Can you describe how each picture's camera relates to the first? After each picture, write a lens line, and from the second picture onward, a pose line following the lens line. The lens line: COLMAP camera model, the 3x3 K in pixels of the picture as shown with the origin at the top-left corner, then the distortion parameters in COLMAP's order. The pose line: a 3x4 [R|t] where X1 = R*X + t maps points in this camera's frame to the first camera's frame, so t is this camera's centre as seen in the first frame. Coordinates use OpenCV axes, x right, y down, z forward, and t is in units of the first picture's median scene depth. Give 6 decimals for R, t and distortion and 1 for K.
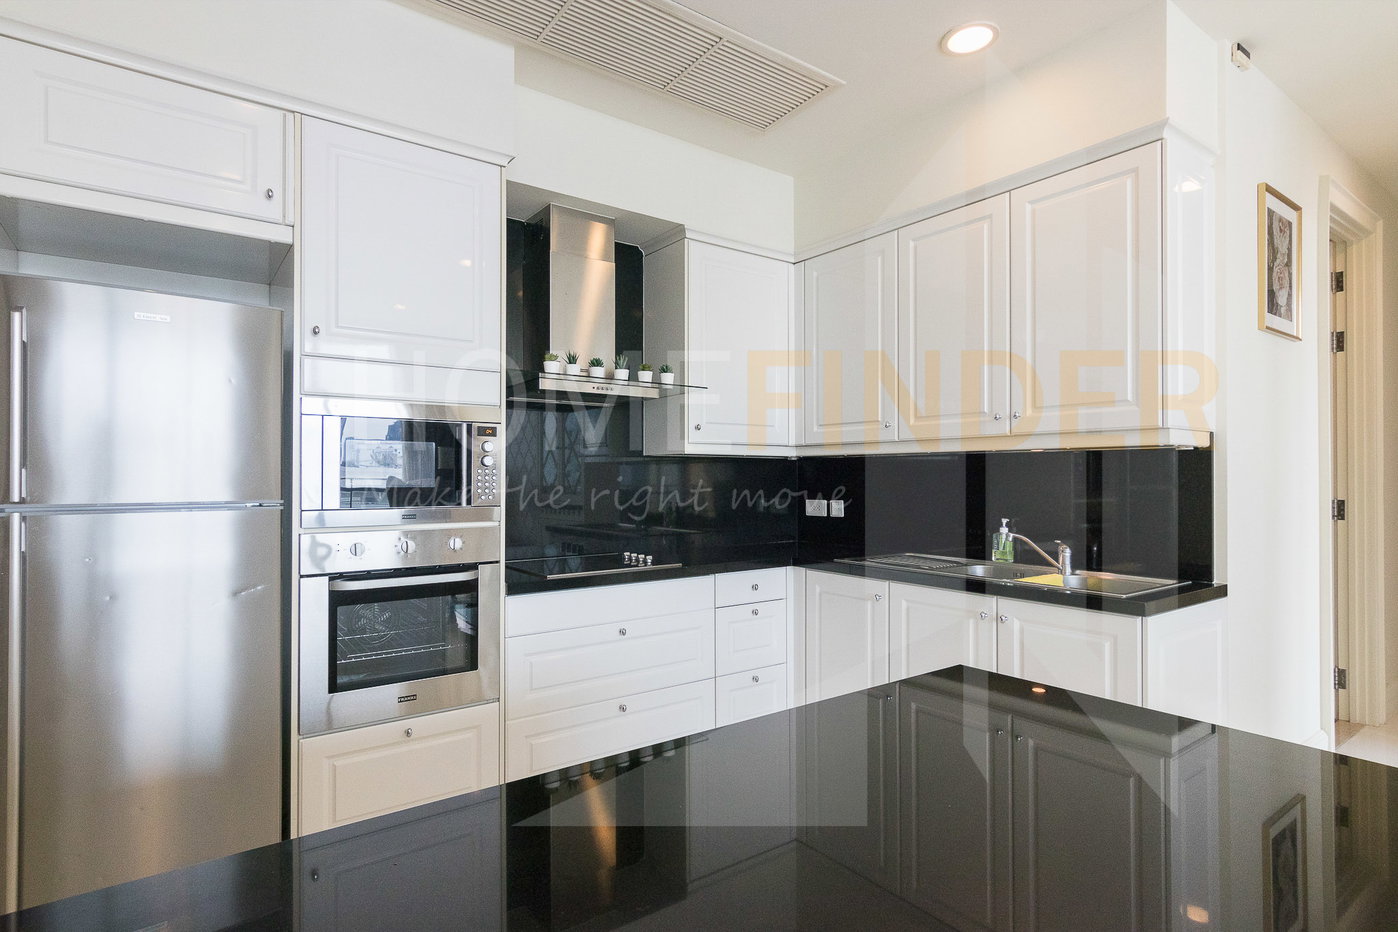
lens RADIAL K [[746.5, 0, 705.4], [0, 746.5, 468.0], [0, 0, 1]] dist [-0.006628, 0.000445]
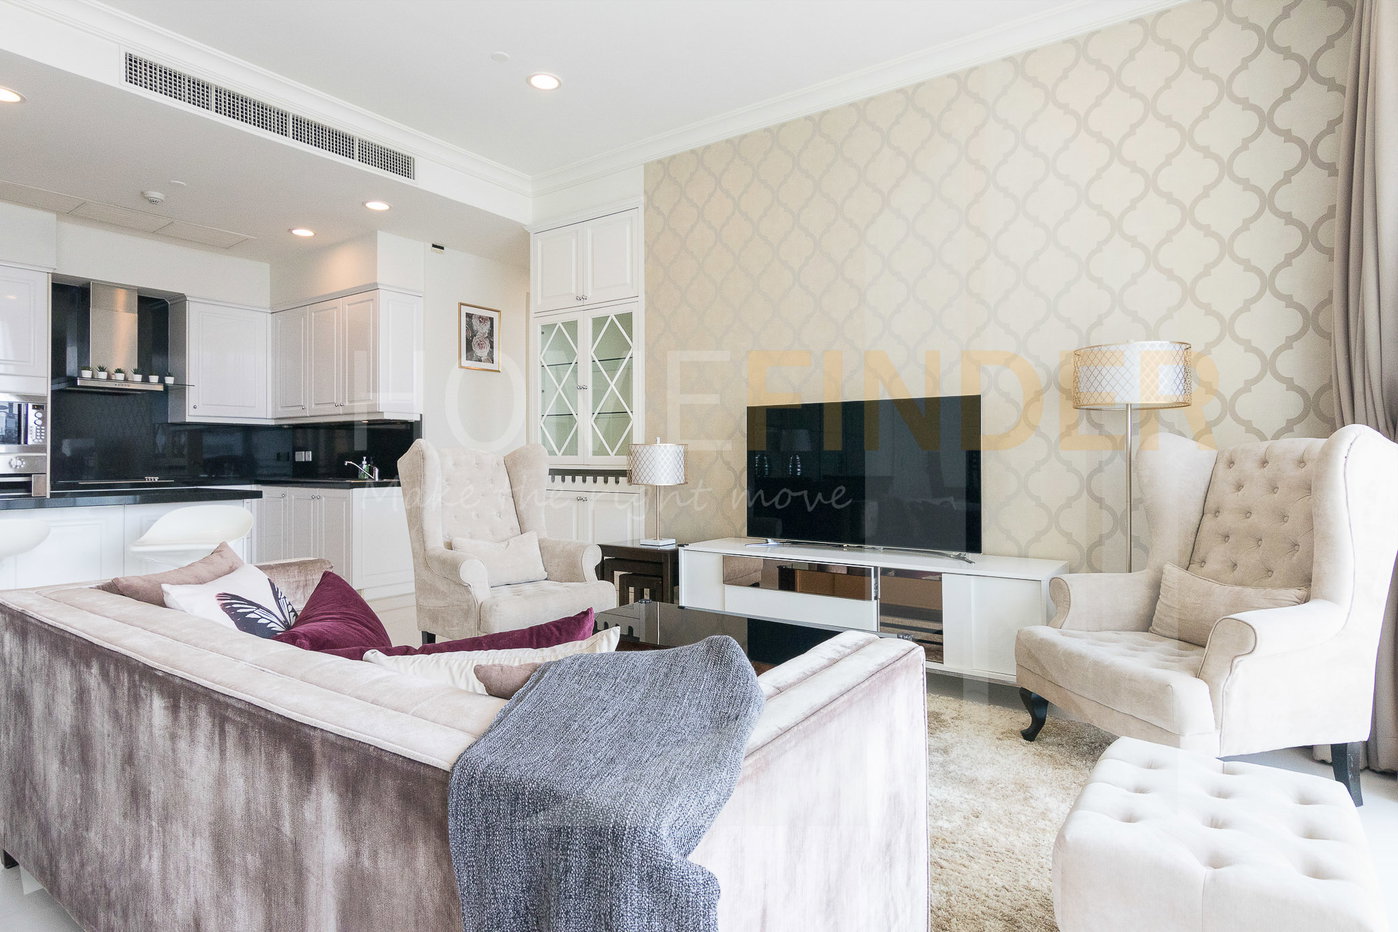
lens RADIAL K [[746.5, 0, 698.7], [0, 746.5, 467.9], [0, 0, 1]] dist [-0.006628, 0.000445]
pose [[0.947956, -0.007620, 0.318310, 0.601285], [-0.001888, 0.999562, 0.029550, 0.038571], [-0.318395, -0.028613, 0.947526, -1.153999]]
